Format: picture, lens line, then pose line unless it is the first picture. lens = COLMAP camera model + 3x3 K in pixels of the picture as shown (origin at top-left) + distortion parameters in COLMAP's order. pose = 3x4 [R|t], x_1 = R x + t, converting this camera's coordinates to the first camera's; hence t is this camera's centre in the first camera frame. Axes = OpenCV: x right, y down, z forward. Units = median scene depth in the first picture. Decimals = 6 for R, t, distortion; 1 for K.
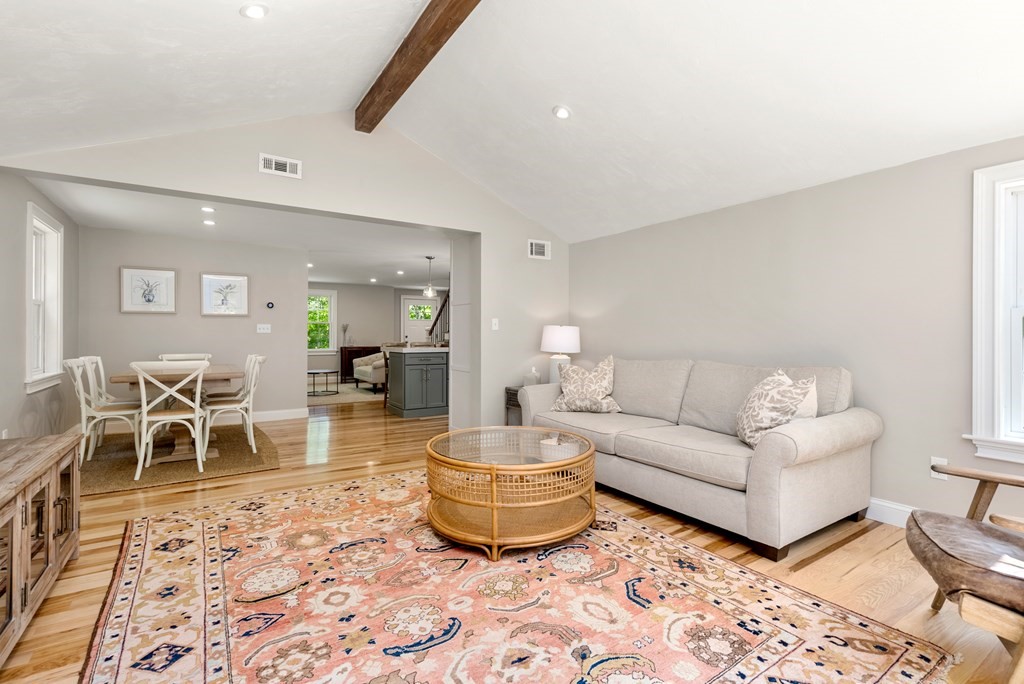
lens RADIAL K [[472.4, 0, 513.0], [0, 472.4, 336.4], [0, 0, 1]] dist [-0.002836, 0.001815]
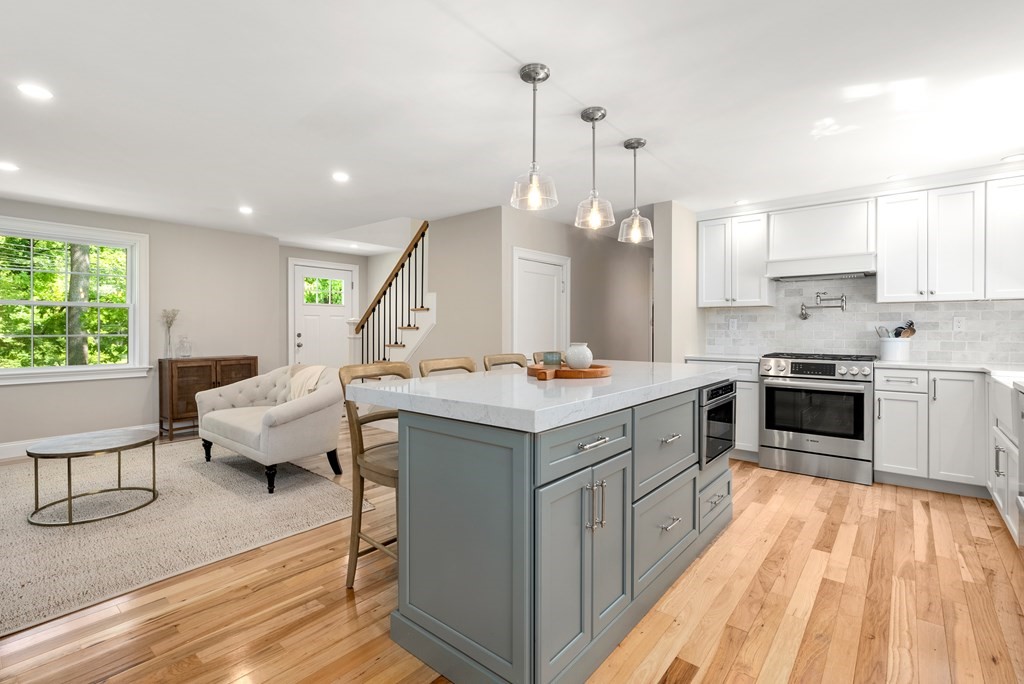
lens RADIAL K [[472.4, 0, 510.0], [0, 472.4, 334.2], [0, 0, 1]] dist [-0.002836, 0.001815]
pose [[0.956255, -0.003997, 0.292507, -0.588354], [0.001591, 0.999963, 0.008464, -0.018587], [-0.292530, -0.007628, 0.956226, 1.572757]]
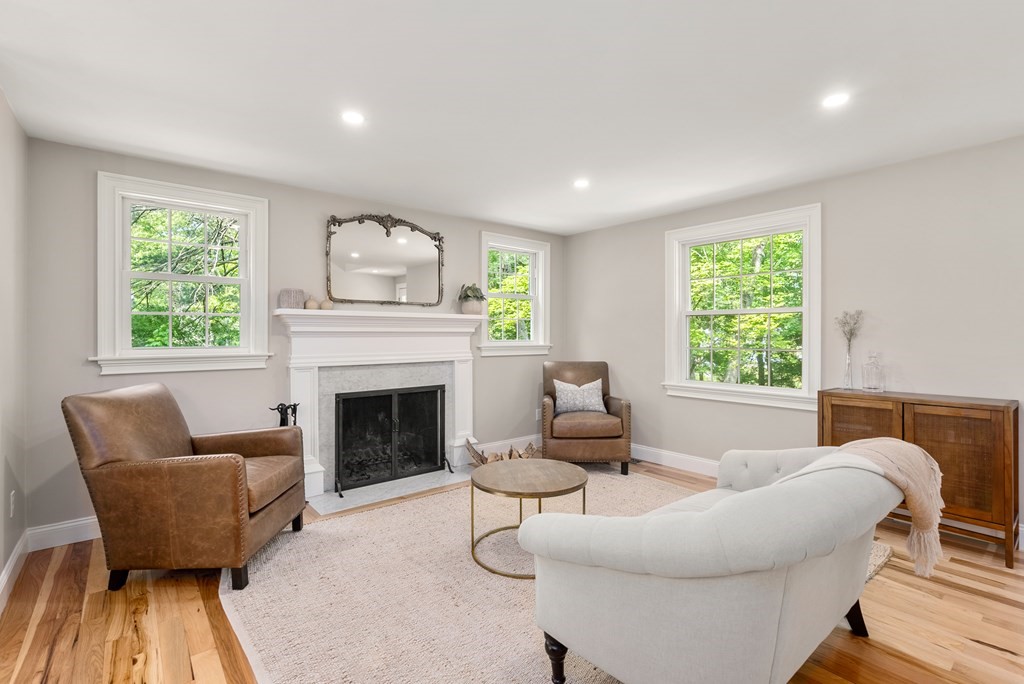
lens RADIAL K [[472.4, 0, 509.3], [0, 472.4, 337.5], [0, 0, 1]] dist [-0.002836, 0.001815]
pose [[0.101700, -0.000849, -0.994815, -0.264803], [-0.000082, 1.000000, -0.000862, -0.035329], [0.994815, 0.000169, 0.101700, 2.724068]]
